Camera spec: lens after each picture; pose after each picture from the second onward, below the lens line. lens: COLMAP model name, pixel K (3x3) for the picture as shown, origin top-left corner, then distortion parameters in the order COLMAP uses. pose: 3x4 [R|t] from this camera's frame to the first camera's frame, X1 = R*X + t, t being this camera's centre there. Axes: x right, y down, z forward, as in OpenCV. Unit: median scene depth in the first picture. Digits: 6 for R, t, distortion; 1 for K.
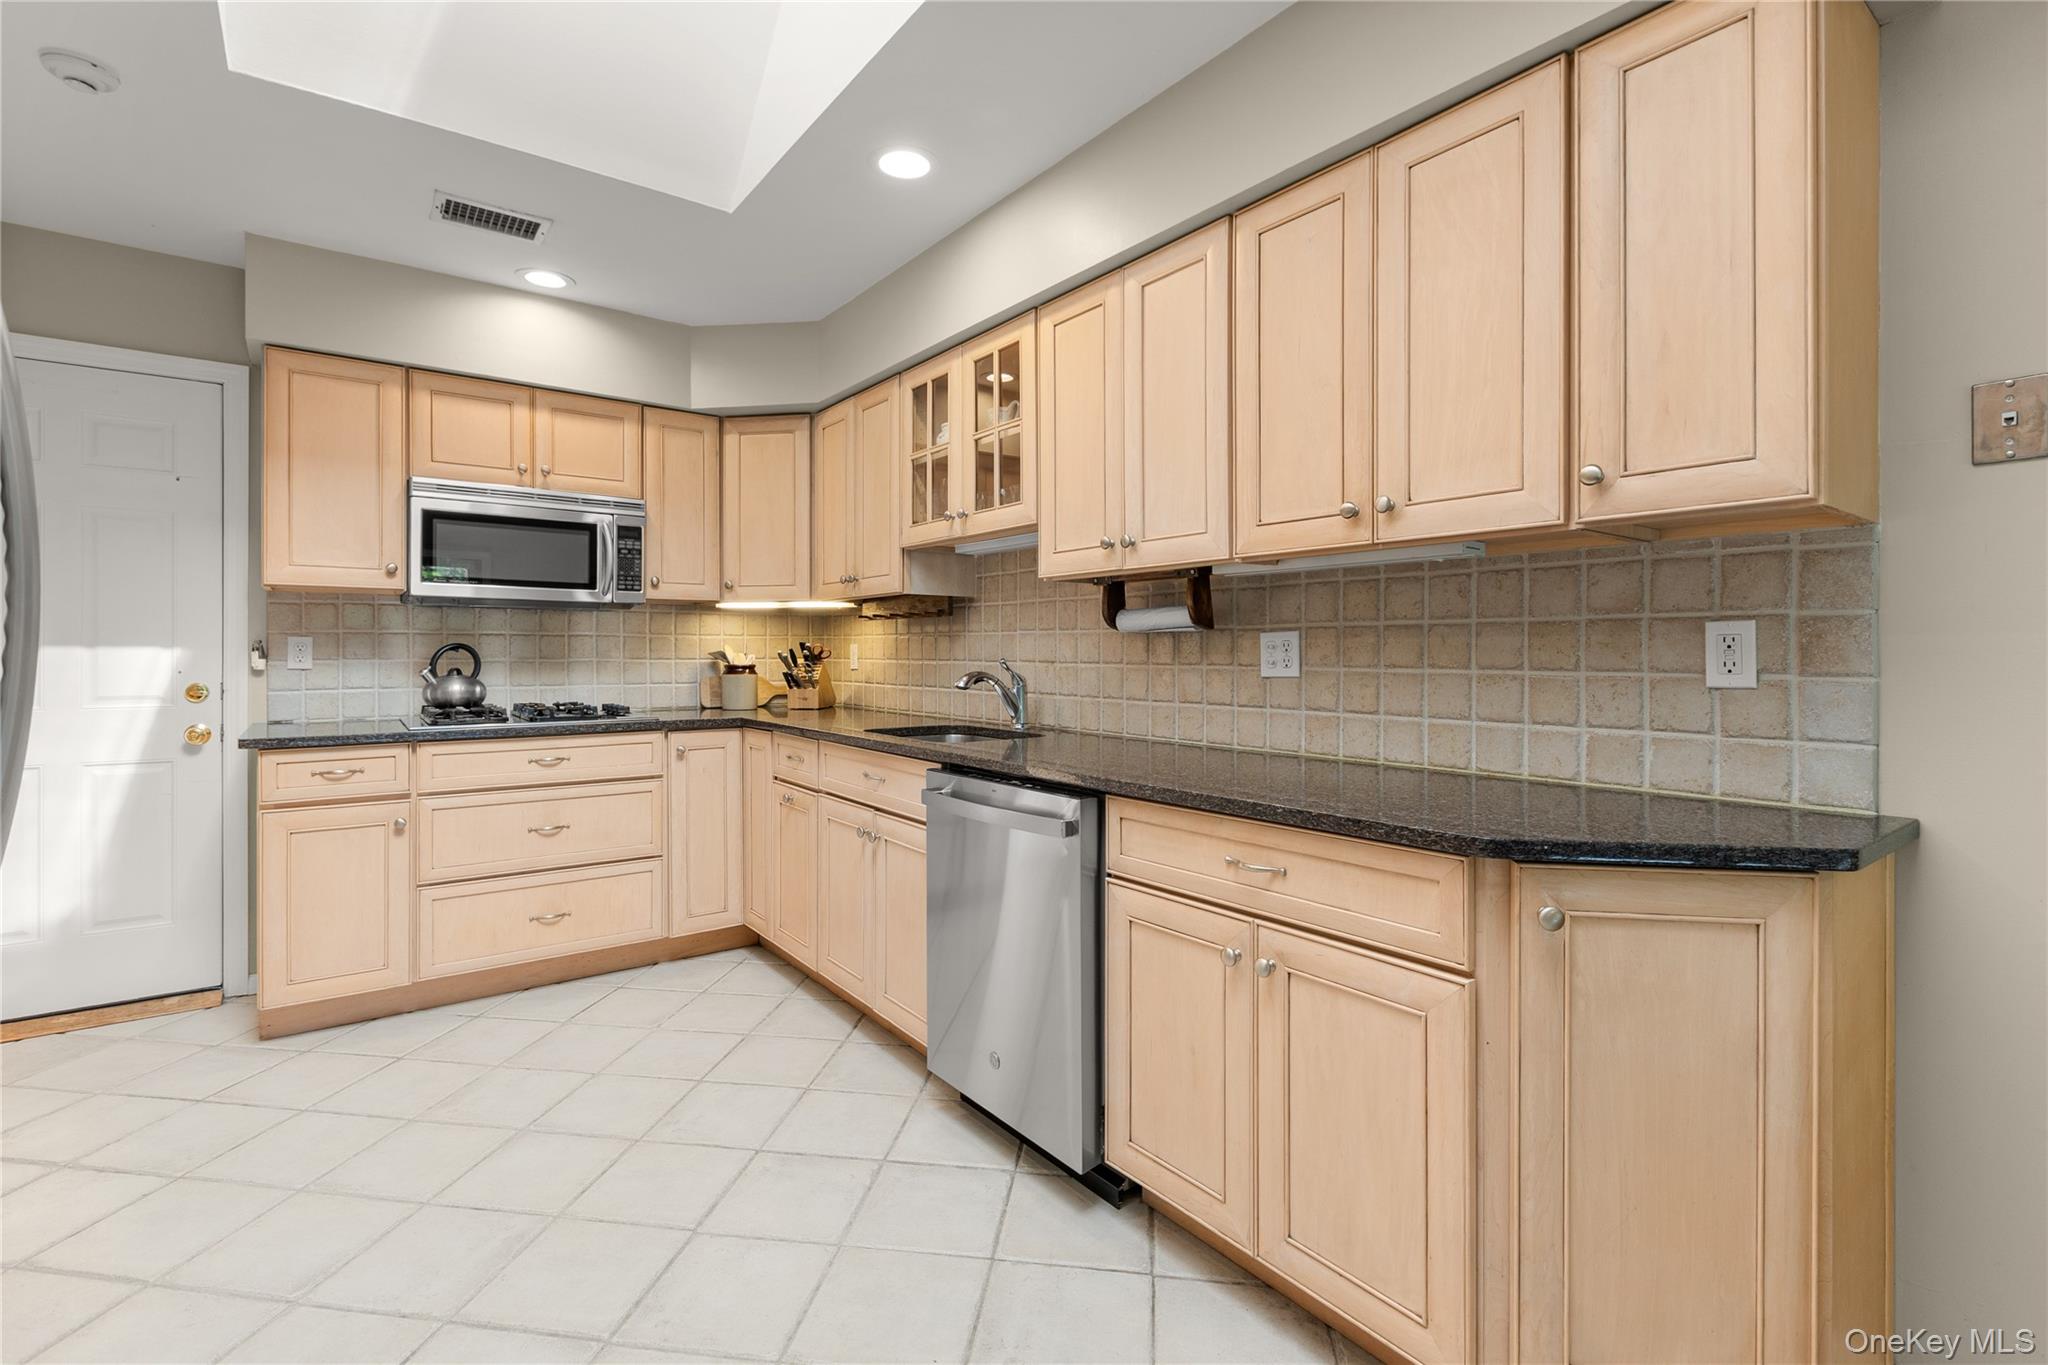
lens RADIAL K [[918.3, 0, 1023.1], [0, 918.3, 651.2], [0, 0, 1]] dist [-0.001567, 0.000003]
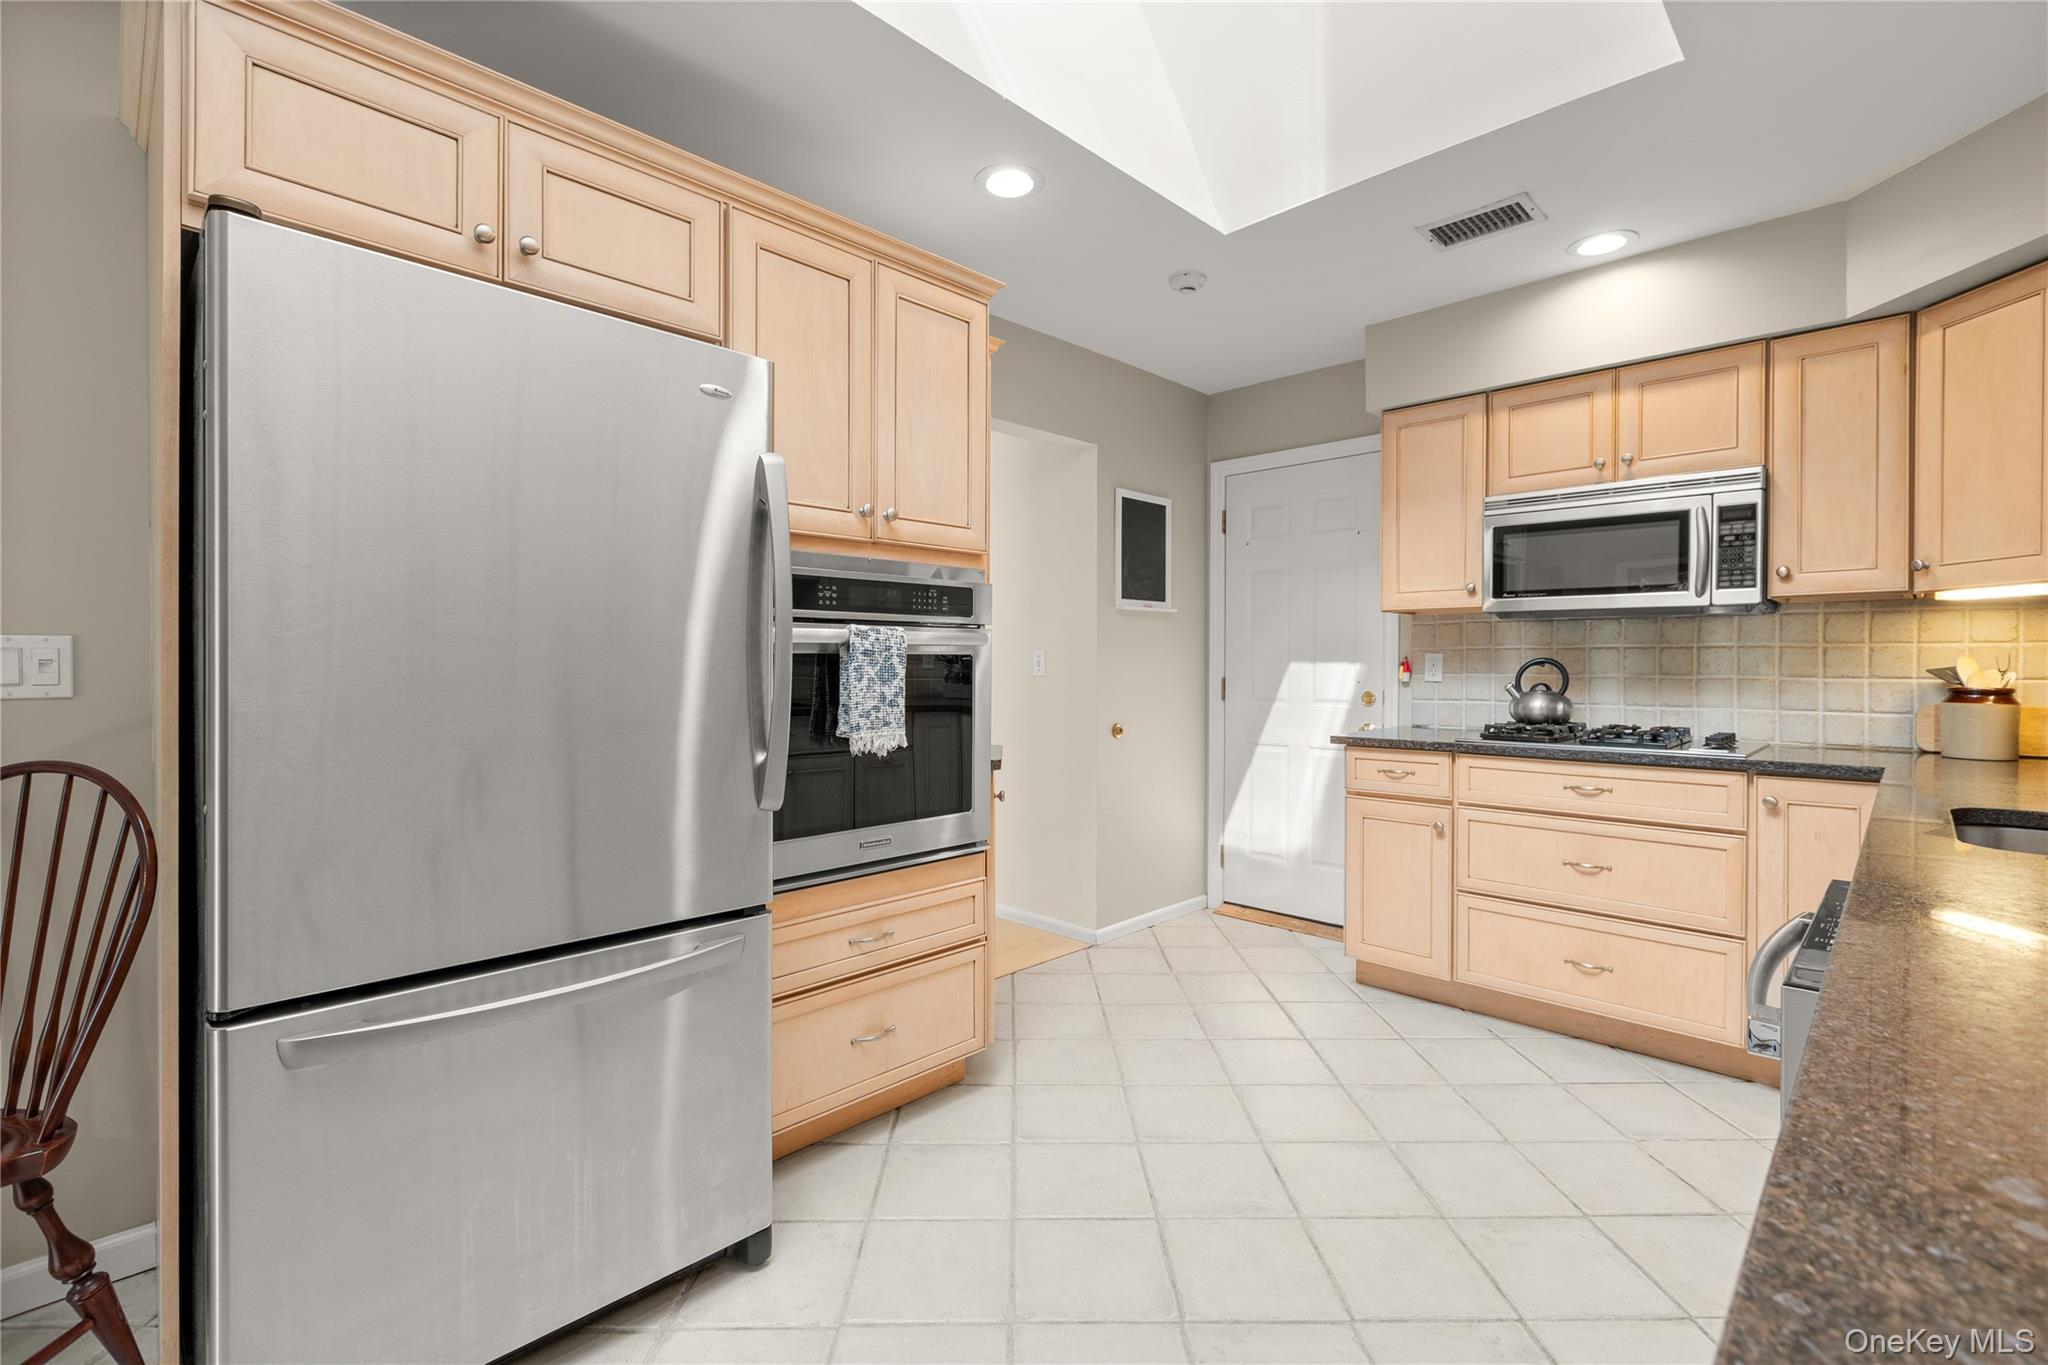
lens RADIAL K [[918.3, 0, 1031.0], [0, 918.3, 671.6], [0, 0, 1]] dist [-0.001567, 0.000003]
pose [[0.153387, 0.007203, -0.988140, 0.267121], [-0.000423, 0.999974, 0.007224, -0.001040], [0.988166, -0.000690, 0.153386, 0.319643]]
